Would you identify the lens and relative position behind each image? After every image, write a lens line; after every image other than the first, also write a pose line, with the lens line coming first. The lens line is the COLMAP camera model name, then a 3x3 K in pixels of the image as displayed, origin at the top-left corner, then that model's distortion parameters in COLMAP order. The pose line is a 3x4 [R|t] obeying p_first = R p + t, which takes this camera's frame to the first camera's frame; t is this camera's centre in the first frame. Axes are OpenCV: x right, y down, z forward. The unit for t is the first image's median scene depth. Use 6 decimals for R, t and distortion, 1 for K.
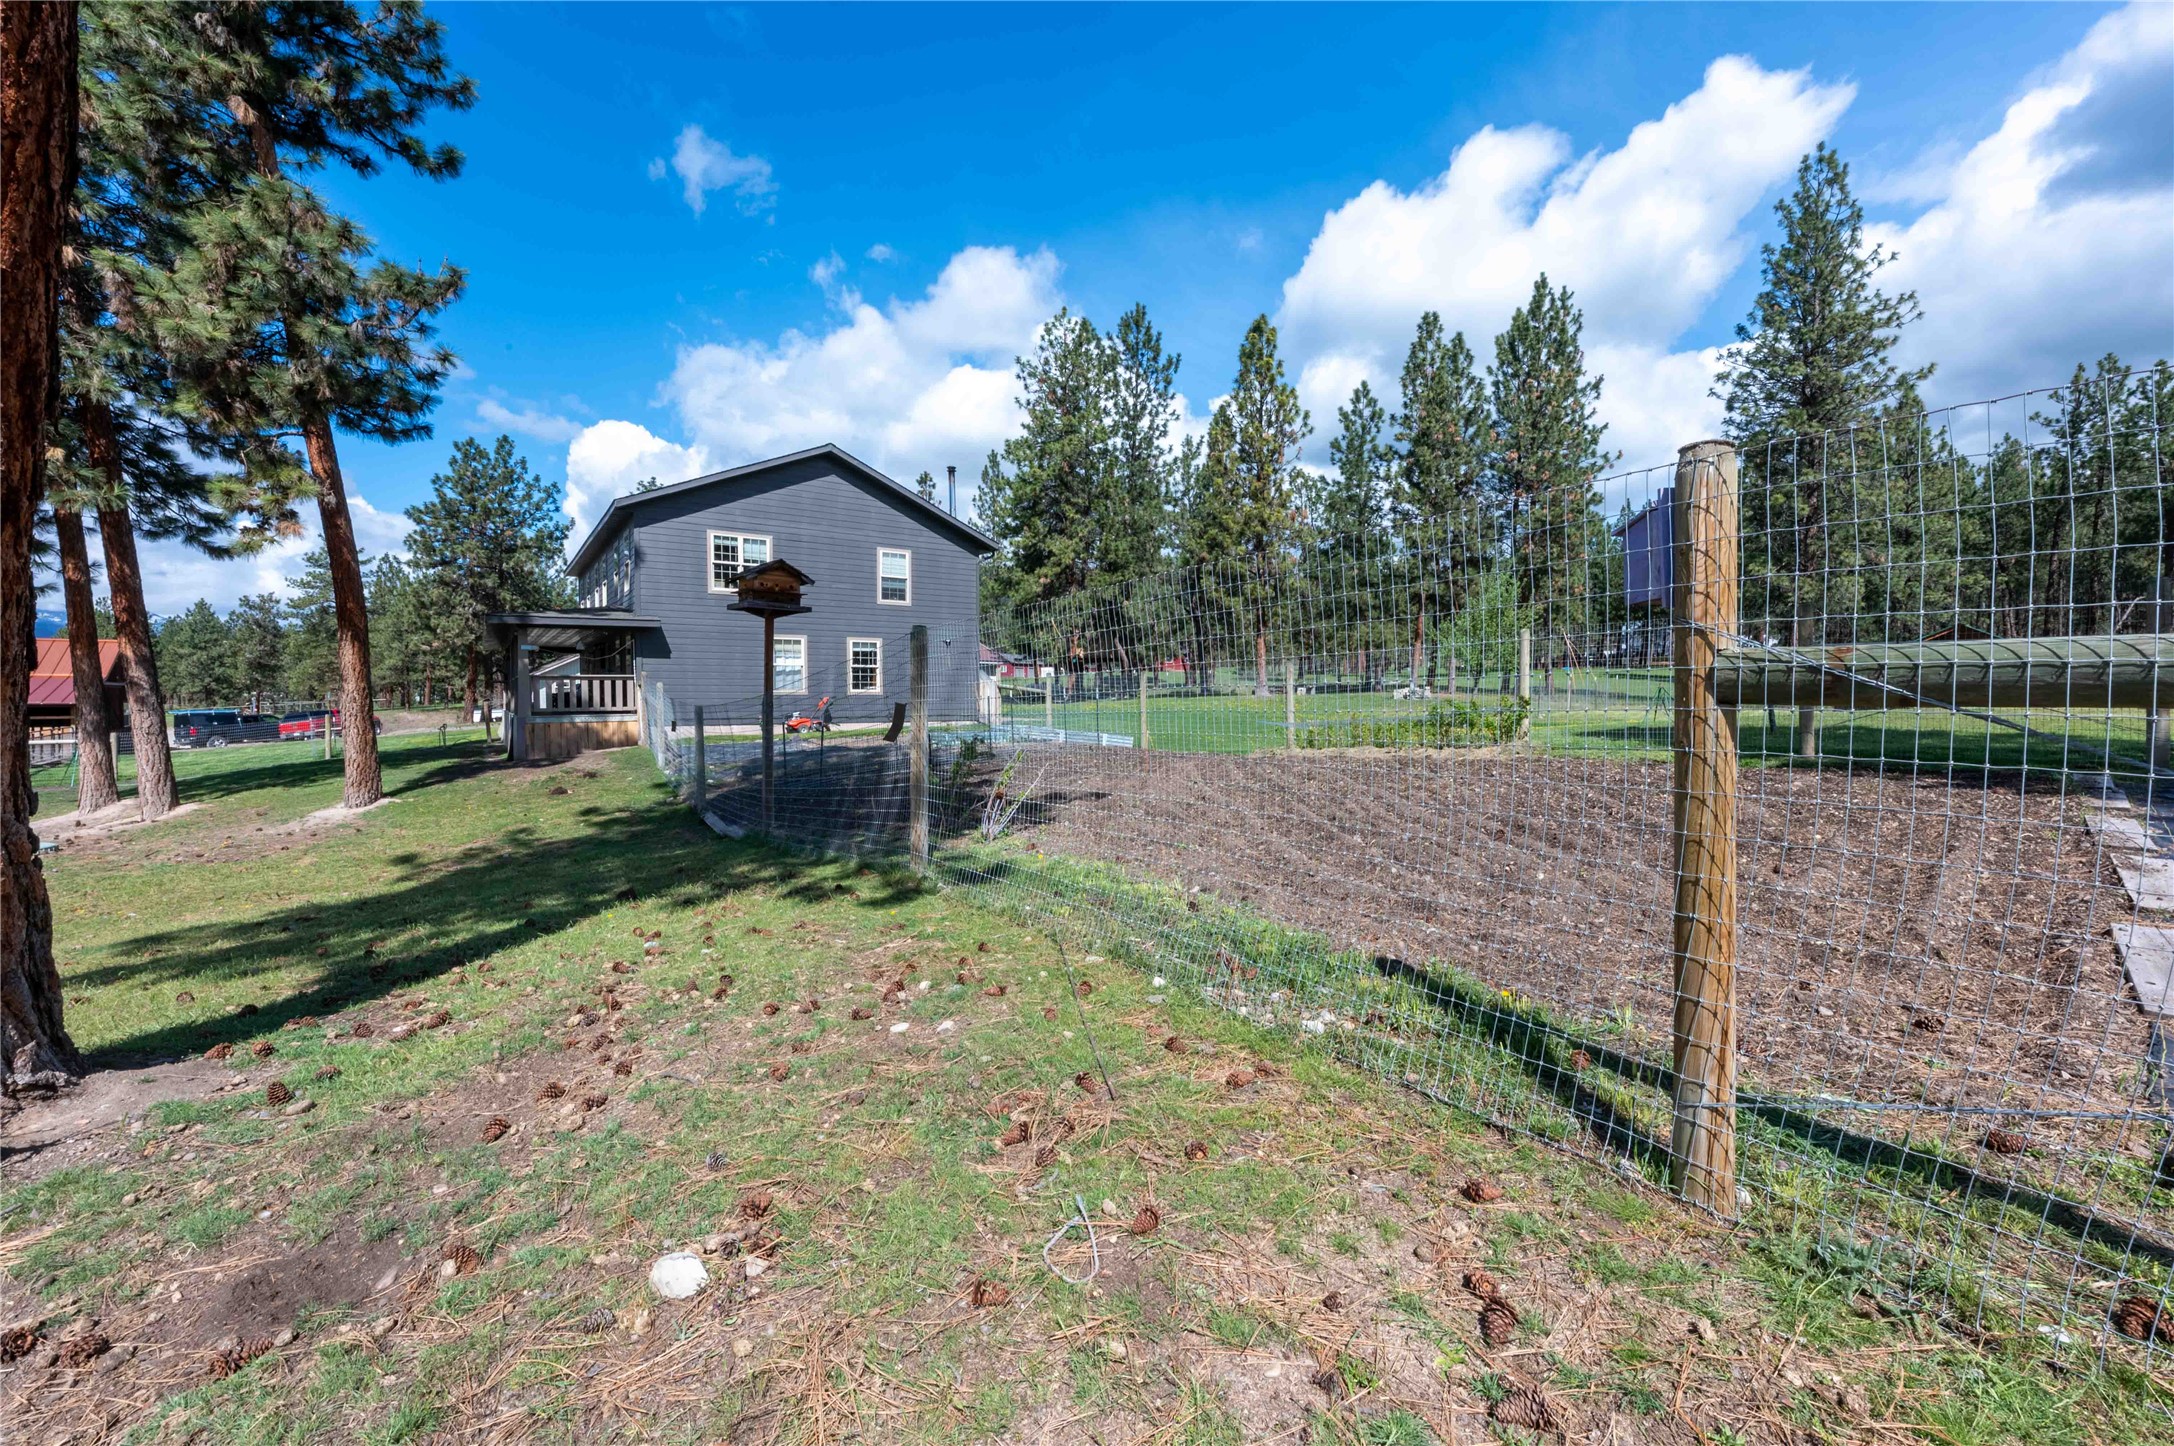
lens RADIAL K [[857.1, 0, 1092.1], [0, 857.1, 727.1], [0, 0, 1]] dist [-0.007402, 0.001342]
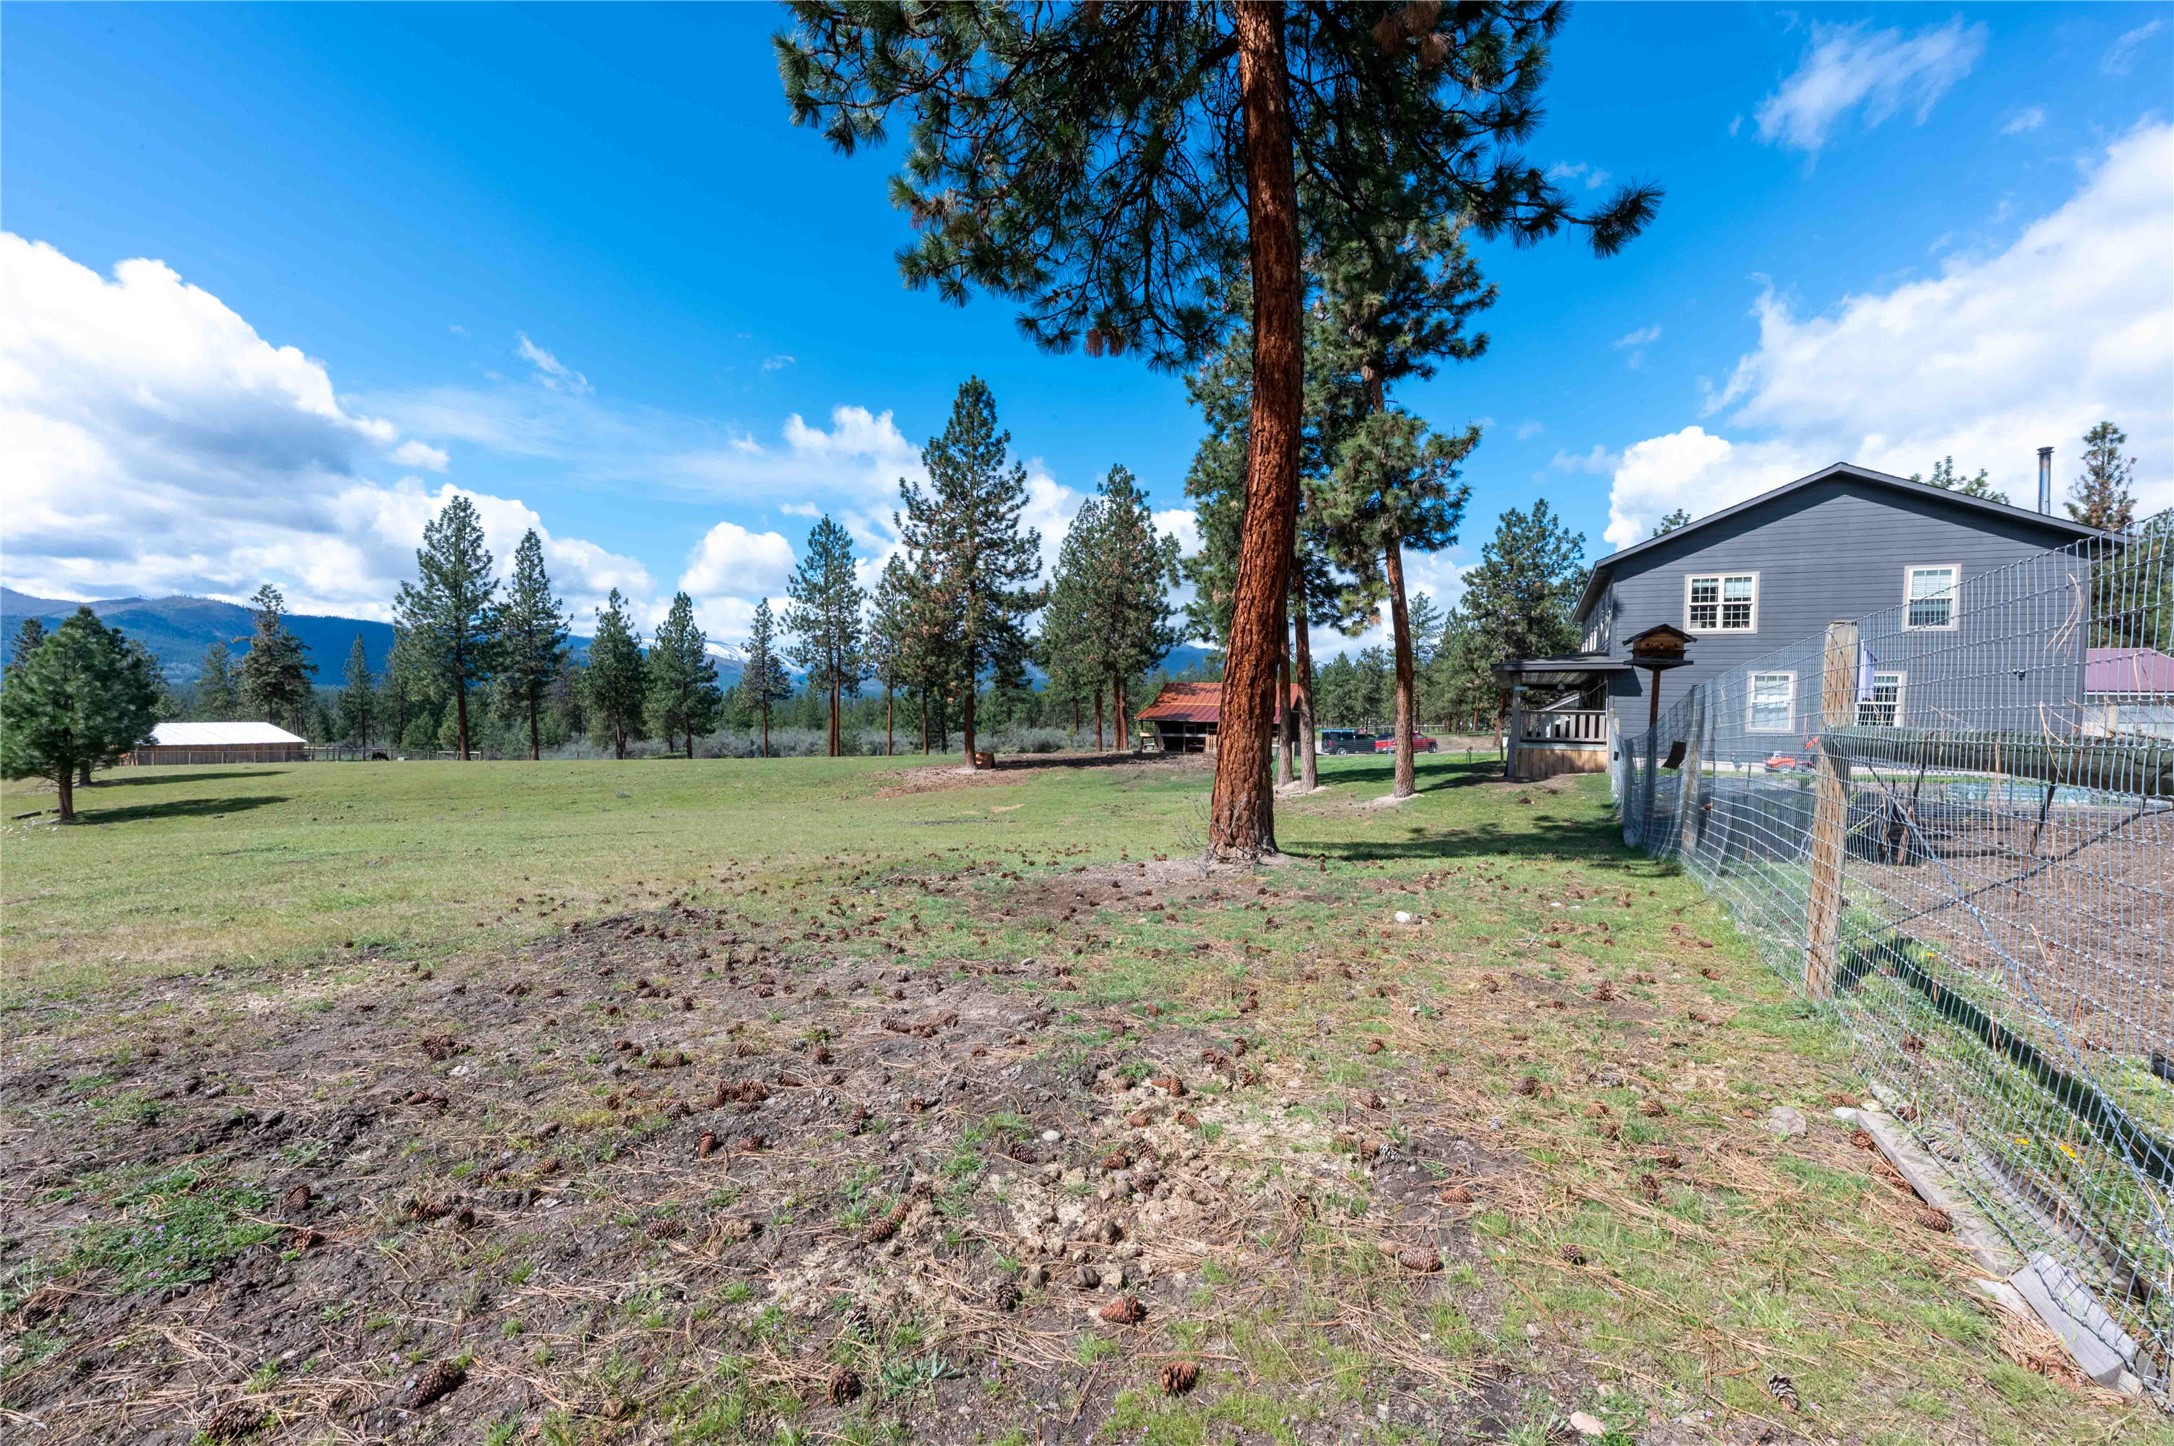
lens RADIAL K [[878.2, 0, 1077.0], [0, 878.2, 731.8], [0, 0, 1]] dist [-0.006042, 0.000641]
pose [[0.454270, 0.033004, -0.890252, 0.210710], [-0.060258, 0.998163, 0.006257, 0.002467], [0.888824, 0.050802, 0.455424, -0.180757]]
